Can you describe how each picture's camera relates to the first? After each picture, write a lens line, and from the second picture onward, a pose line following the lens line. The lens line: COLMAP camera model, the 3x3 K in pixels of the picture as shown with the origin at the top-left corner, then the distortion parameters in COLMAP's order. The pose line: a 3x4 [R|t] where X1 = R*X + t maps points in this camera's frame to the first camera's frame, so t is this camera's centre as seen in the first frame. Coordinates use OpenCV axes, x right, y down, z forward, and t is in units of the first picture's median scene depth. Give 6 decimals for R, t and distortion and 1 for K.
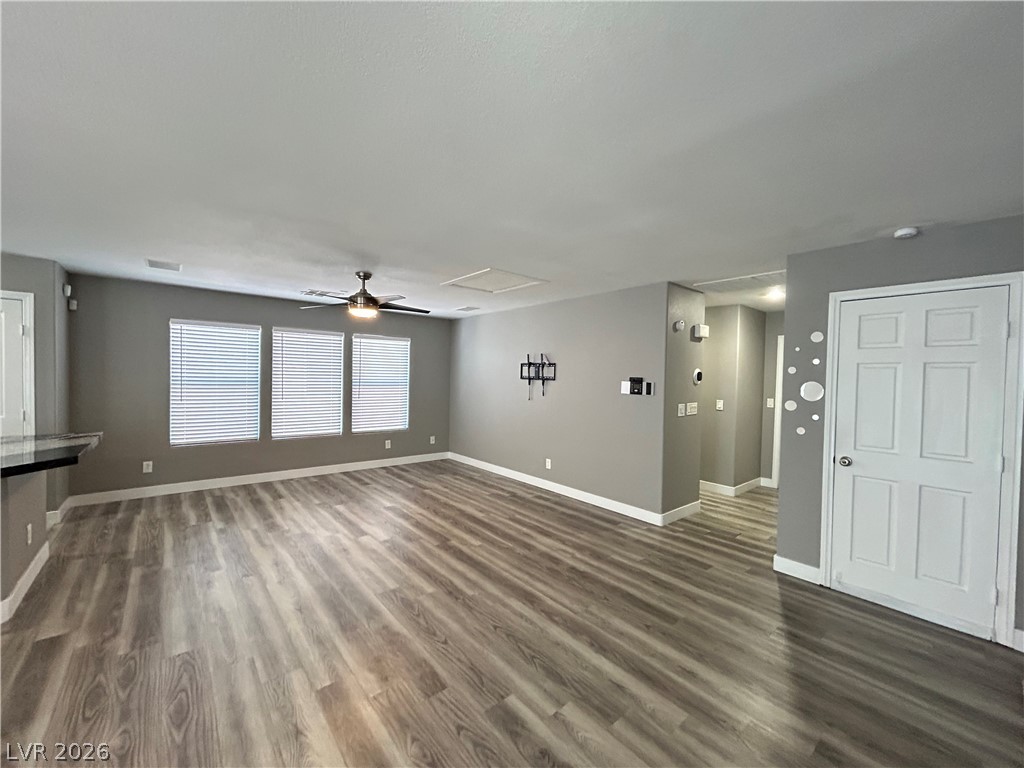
lens RADIAL K [[411.7, 0, 510.7], [0, 411.7, 386.9], [0, 0, 1]] dist [-0.001993, 0.001080]
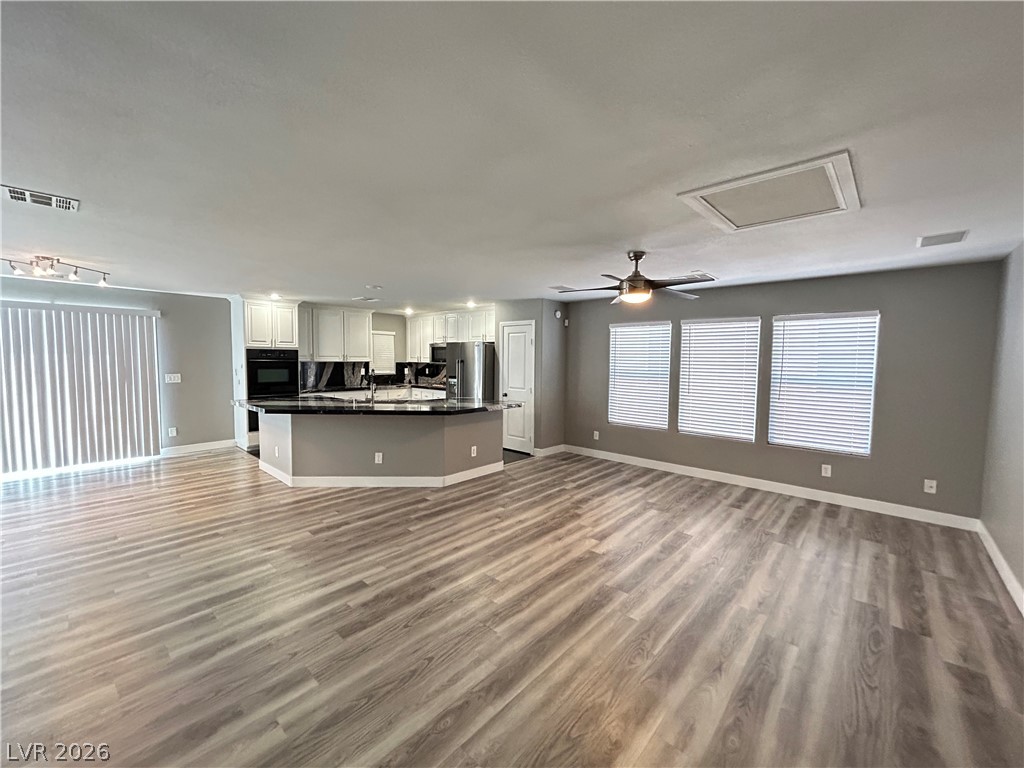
lens RADIAL K [[411.7, 0, 512.6], [0, 411.7, 381.6], [0, 0, 1]] dist [-0.001993, 0.001080]
pose [[0.137219, 0.035739, -0.989896, 0.454006], [-0.036490, 0.998853, 0.031004, -0.016082], [0.989868, 0.031867, 0.138365, 0.573065]]
